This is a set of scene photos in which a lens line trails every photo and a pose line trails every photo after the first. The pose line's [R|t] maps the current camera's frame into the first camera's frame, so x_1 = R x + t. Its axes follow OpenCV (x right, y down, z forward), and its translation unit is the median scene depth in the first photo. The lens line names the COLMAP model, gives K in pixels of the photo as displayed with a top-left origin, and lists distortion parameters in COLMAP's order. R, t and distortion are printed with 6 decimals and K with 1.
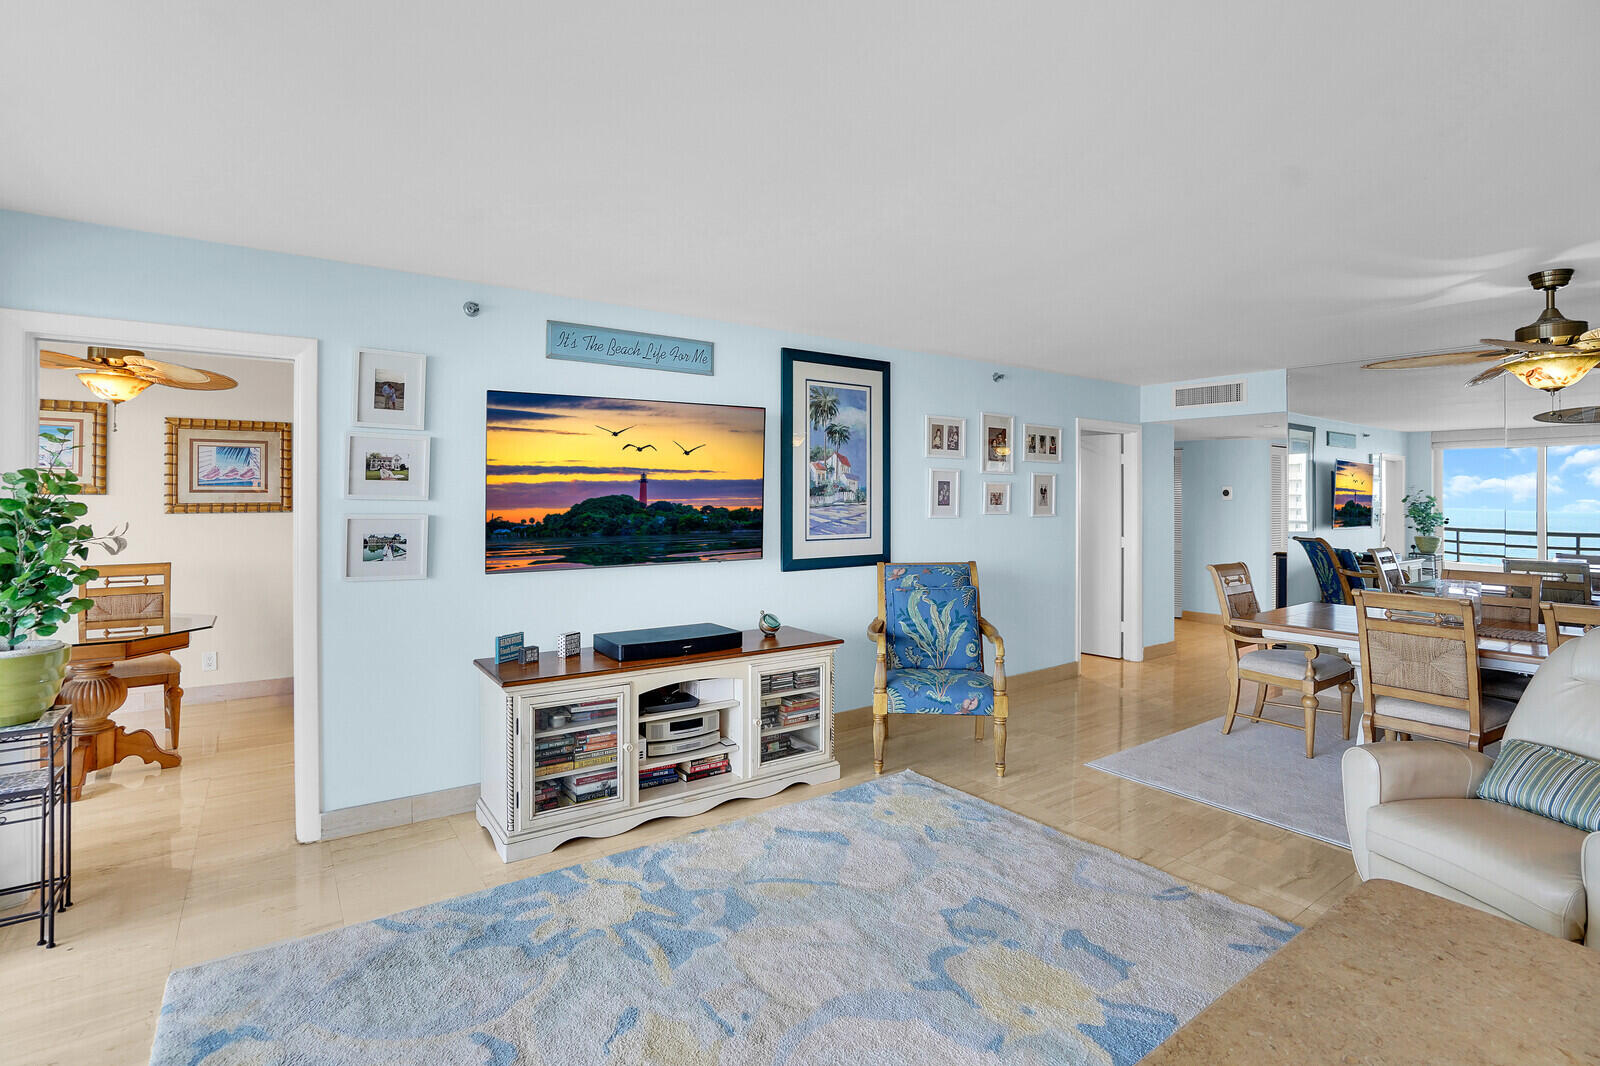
lens RADIAL K [[750.2, 0, 808.0], [0, 750.2, 502.6], [0, 0, 1]] dist [-0.077870, 0.028682]
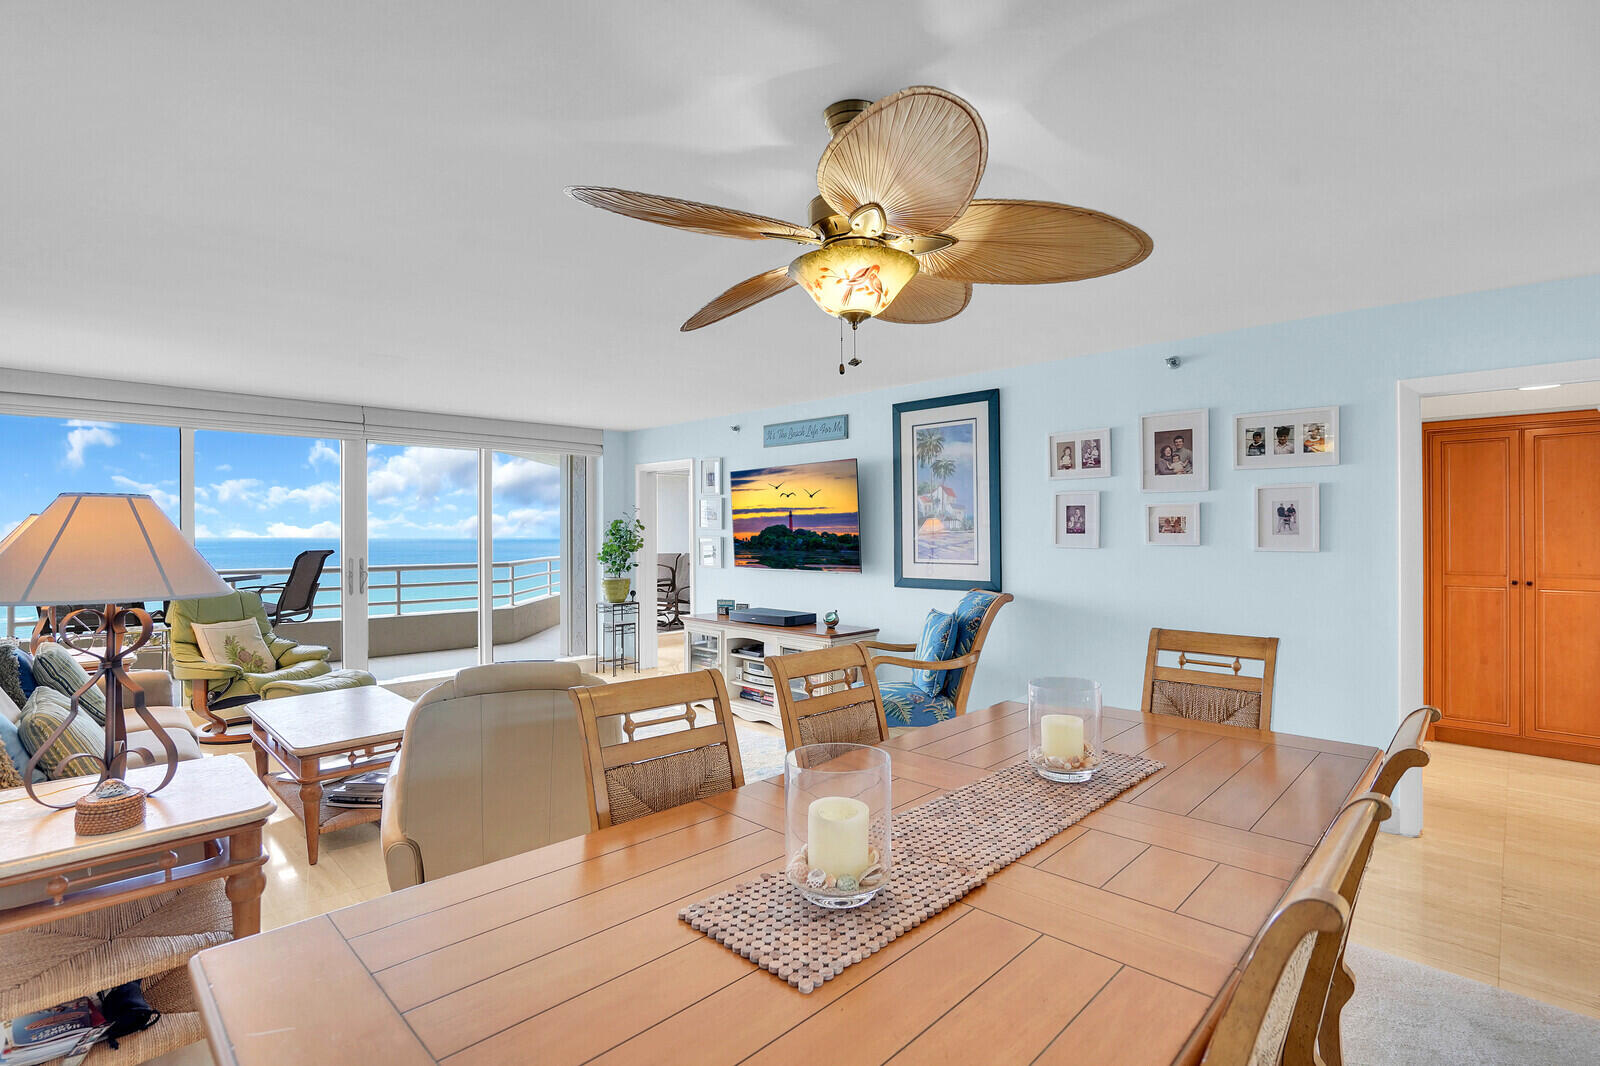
lens RADIAL K [[750.2, 0, 808.0], [0, 750.2, 502.6], [0, 0, 1]] dist [-0.077870, 0.028682]
pose [[0.165058, -0.047220, -0.985153, 1.278250], [-0.018960, 0.998517, -0.051038, 0.022244], [0.986102, 0.027103, 0.163918, 0.732695]]
